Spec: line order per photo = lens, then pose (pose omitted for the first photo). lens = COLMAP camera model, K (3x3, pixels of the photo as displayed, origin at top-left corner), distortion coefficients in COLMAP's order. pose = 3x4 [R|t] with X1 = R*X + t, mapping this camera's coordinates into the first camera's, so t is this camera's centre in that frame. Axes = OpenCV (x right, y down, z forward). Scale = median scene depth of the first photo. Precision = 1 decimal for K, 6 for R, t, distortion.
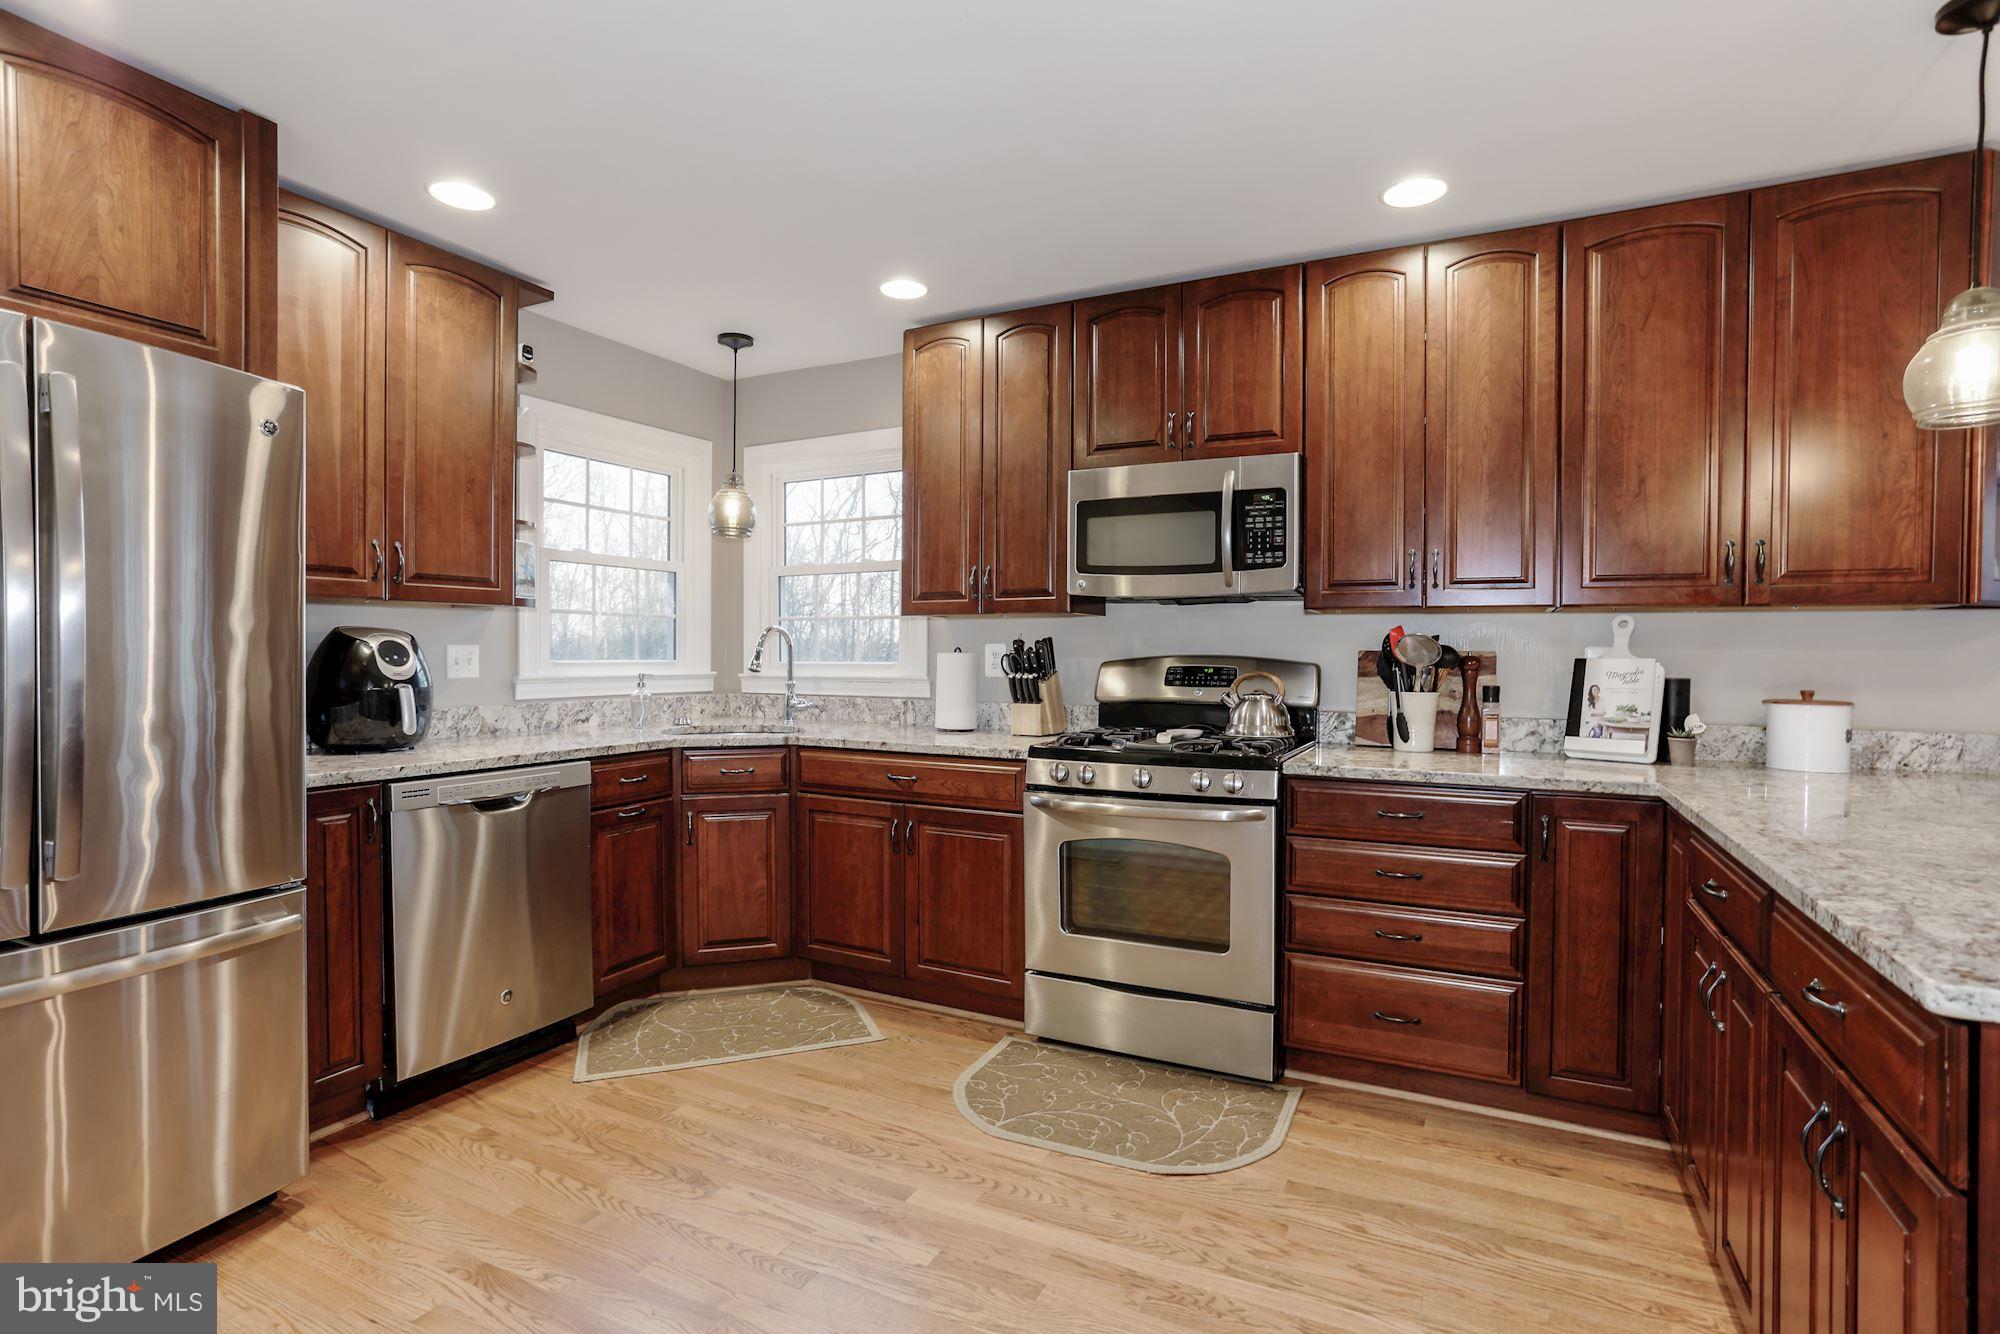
lens RADIAL K [[978.3, 0, 987.0], [0, 978.3, 656.9], [0, 0, 1]] dist [-0.005140, 0.003829]
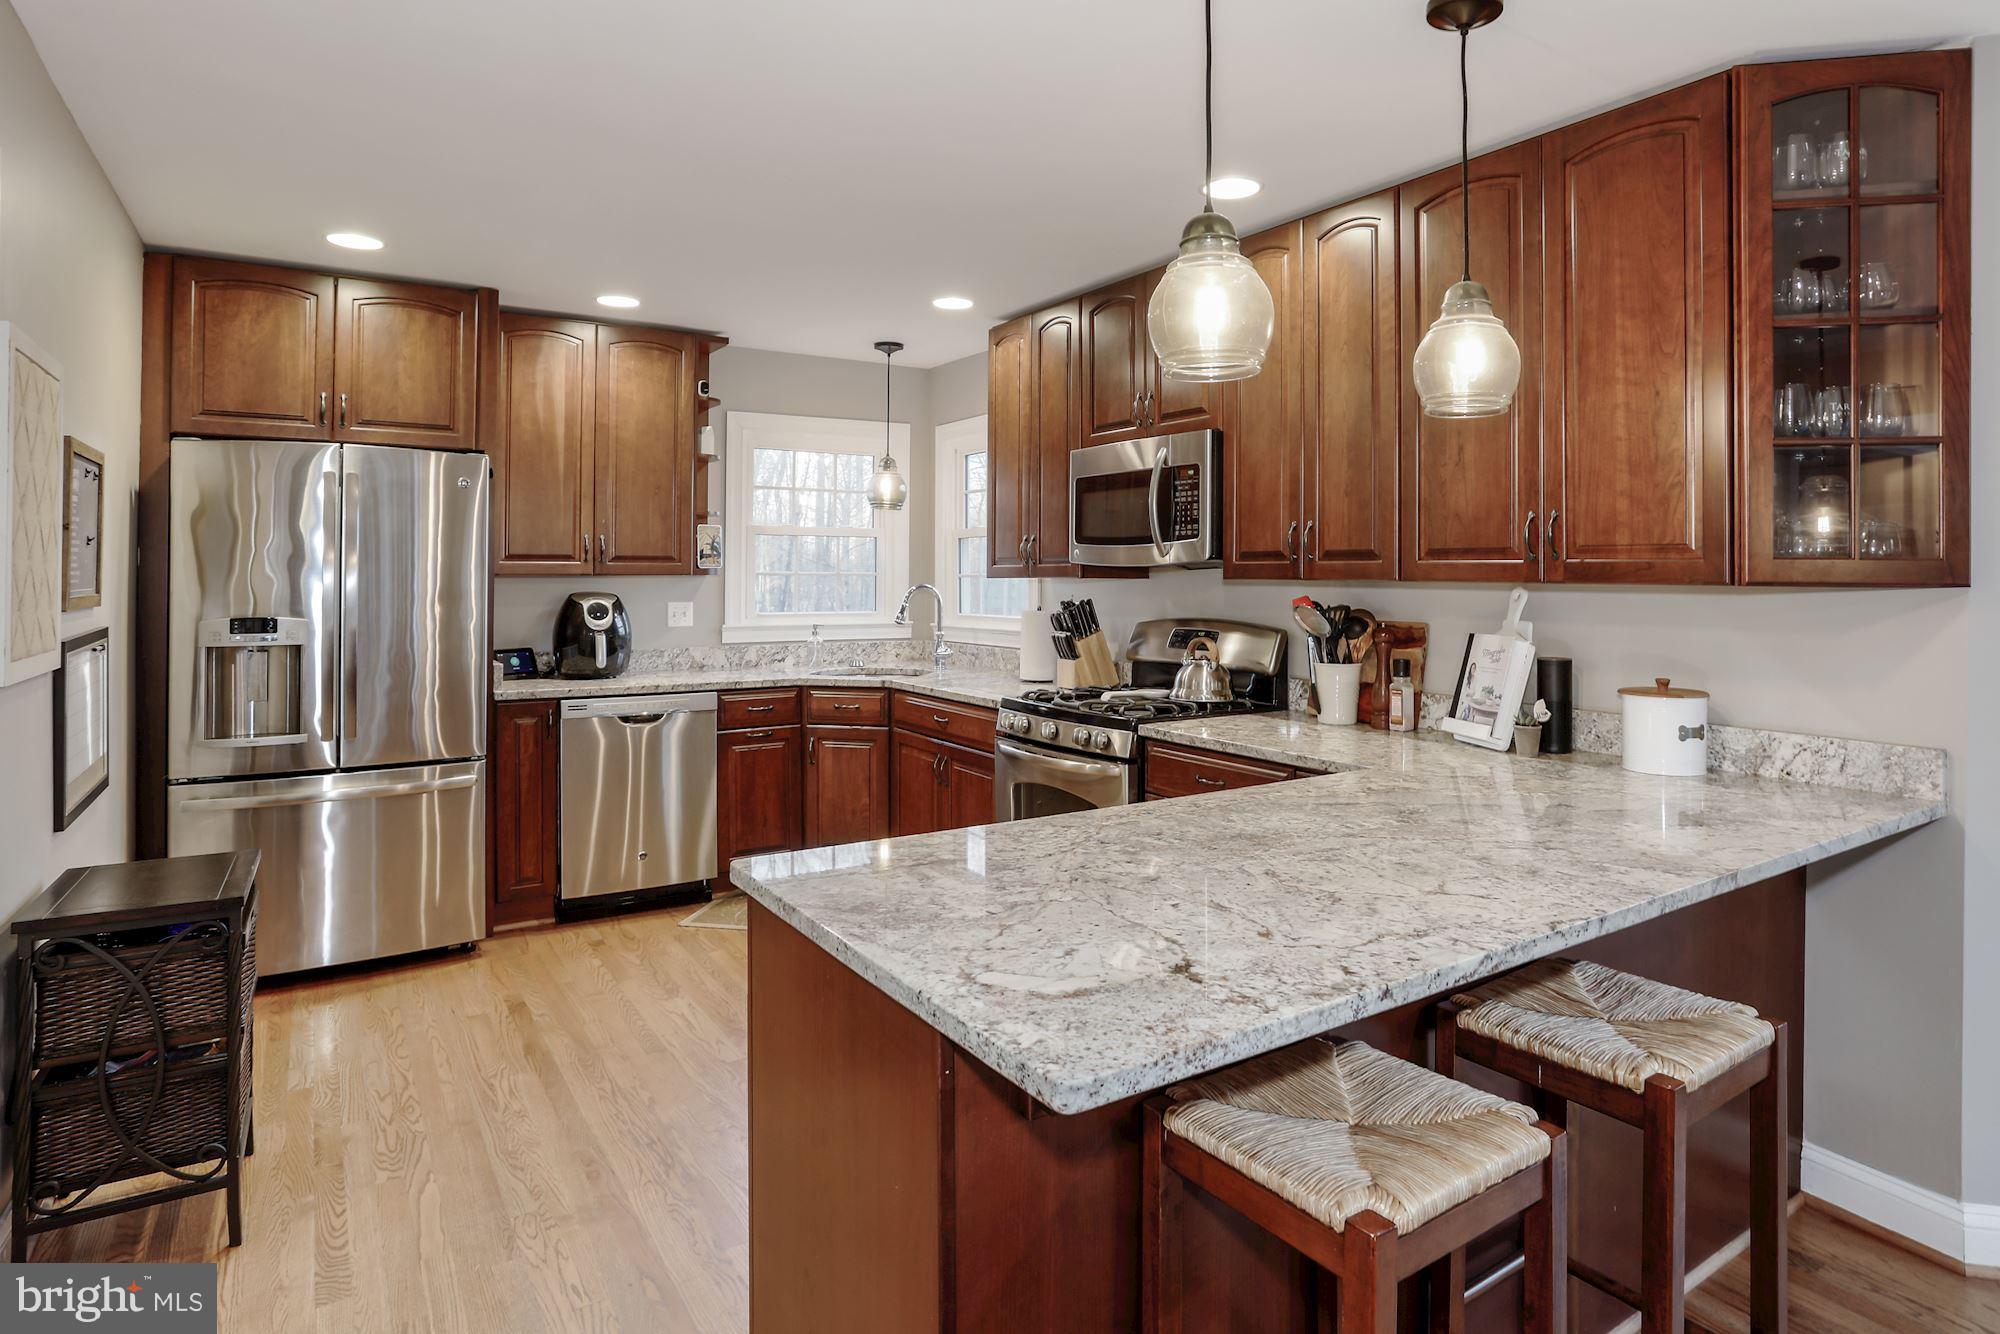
lens RADIAL K [[1066.9, 0, 970.6], [0, 1066.9, 556.8], [0, 0, 1]] dist [-0.013266, 0.010517]
pose [[0.867157, -0.013974, -0.497840, 0.667093], [-0.000939, 0.999559, -0.029693, -0.038775], [0.498035, 0.026216, 0.866761, -0.110386]]
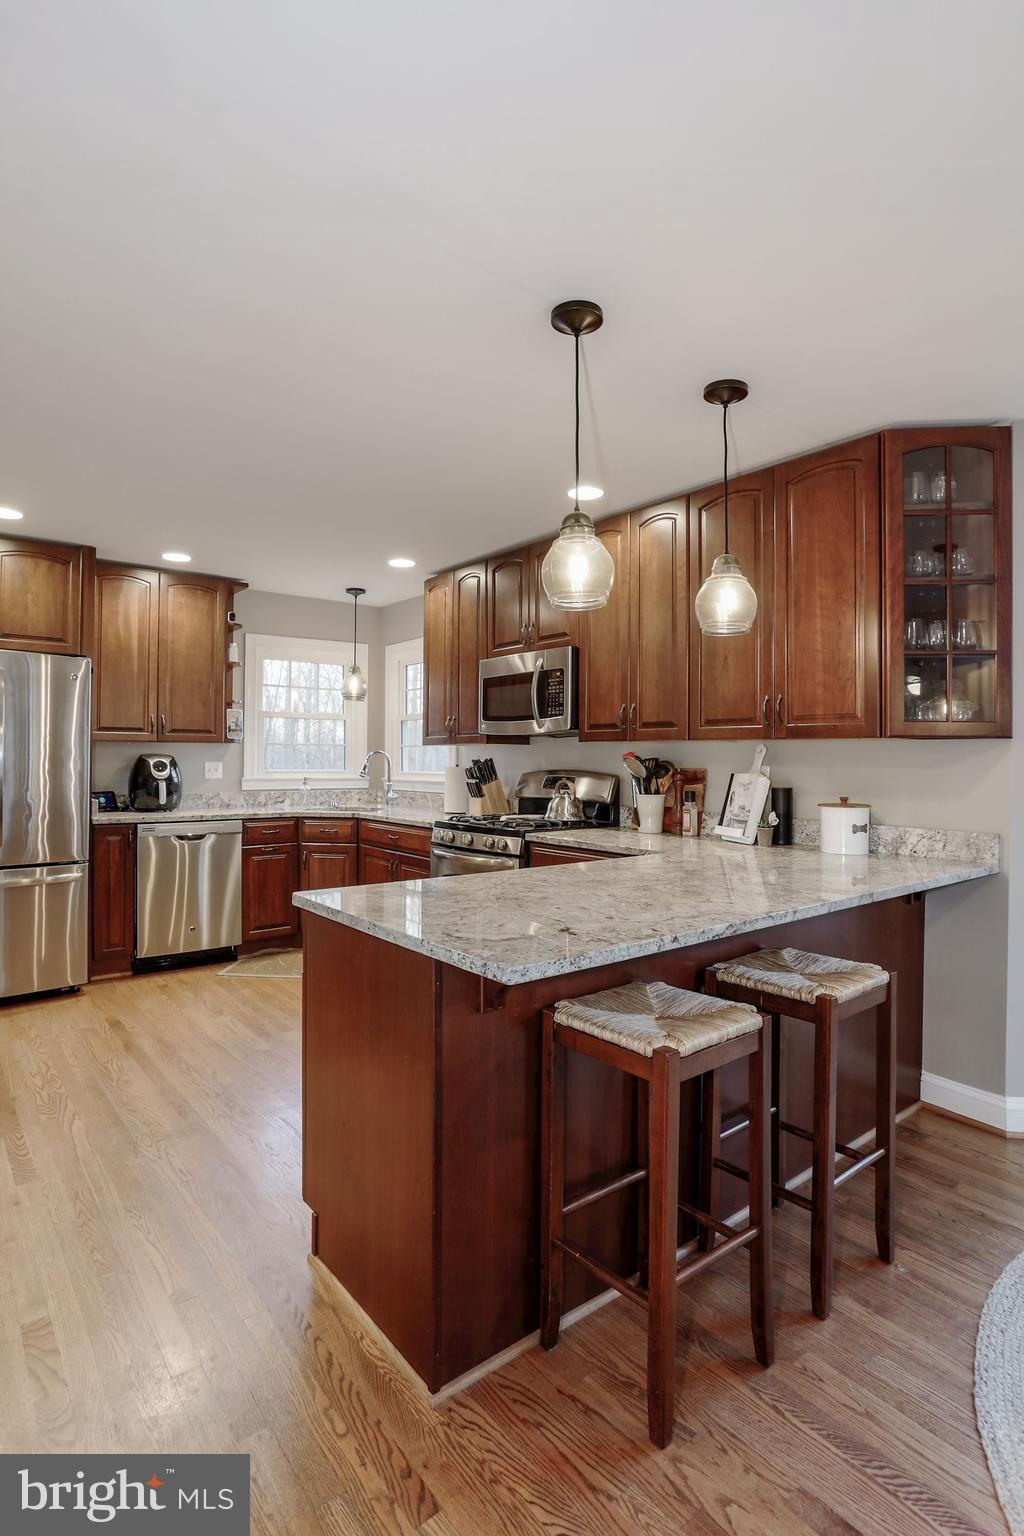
lens RADIAL K [[751.4, 0, 442.3], [0, 751.4, 740.8], [0, 0, 1]] dist [-0.005140, 0.003829]
pose [[0.895859, -0.010946, -0.444203, 0.687666], [-0.004247, 0.999440, -0.033195, -0.007760], [0.444317, 0.031624, 0.895311, -0.215627]]
